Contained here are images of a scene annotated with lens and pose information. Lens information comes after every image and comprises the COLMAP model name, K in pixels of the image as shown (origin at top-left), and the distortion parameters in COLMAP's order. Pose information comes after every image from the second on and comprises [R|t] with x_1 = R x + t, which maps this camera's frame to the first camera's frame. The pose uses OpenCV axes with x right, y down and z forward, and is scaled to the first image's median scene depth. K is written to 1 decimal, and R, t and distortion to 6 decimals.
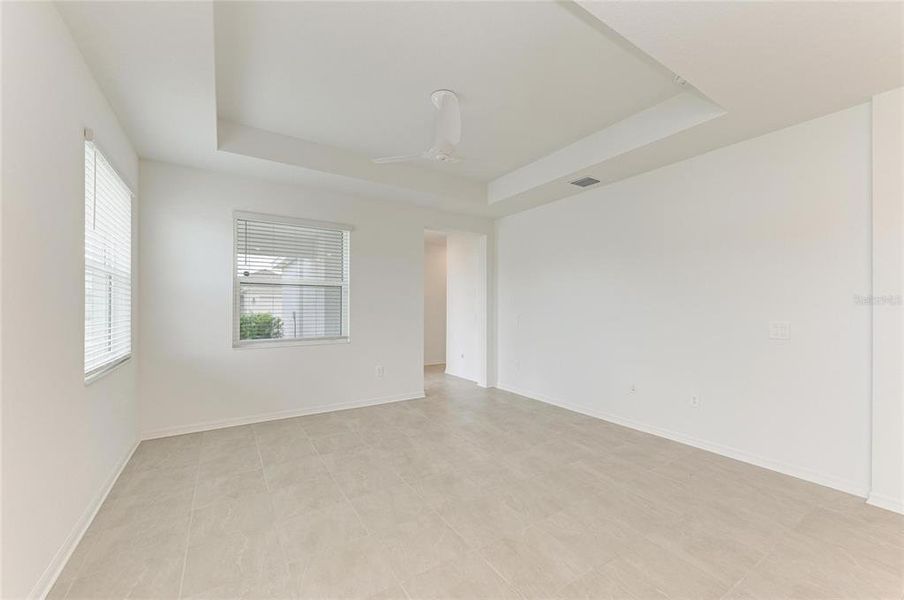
lens RADIAL K [[357.7, 0, 453.9], [0, 357.7, 304.1], [0, 0, 1]] dist [0.010897, 0.000244]
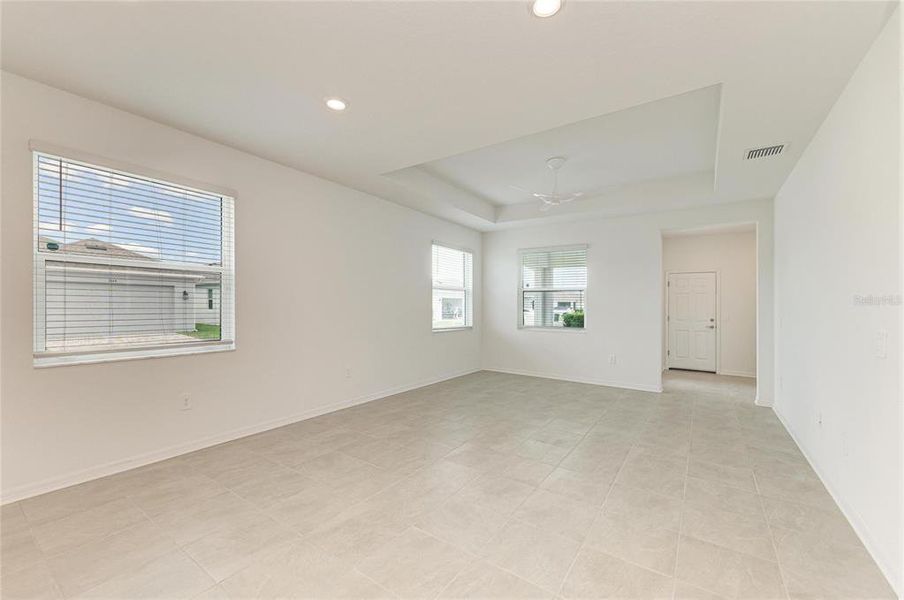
lens RADIAL K [[379.8, 0, 455.6], [0, 379.8, 303.9], [0, 0, 1]] dist [0.013354, -0.015925]
pose [[0.379750, 0.002951, -0.925085, 1.008114], [0.001647, 0.999991, 0.003866, -0.003836], [0.925088, -0.002992, 0.379742, 0.034660]]
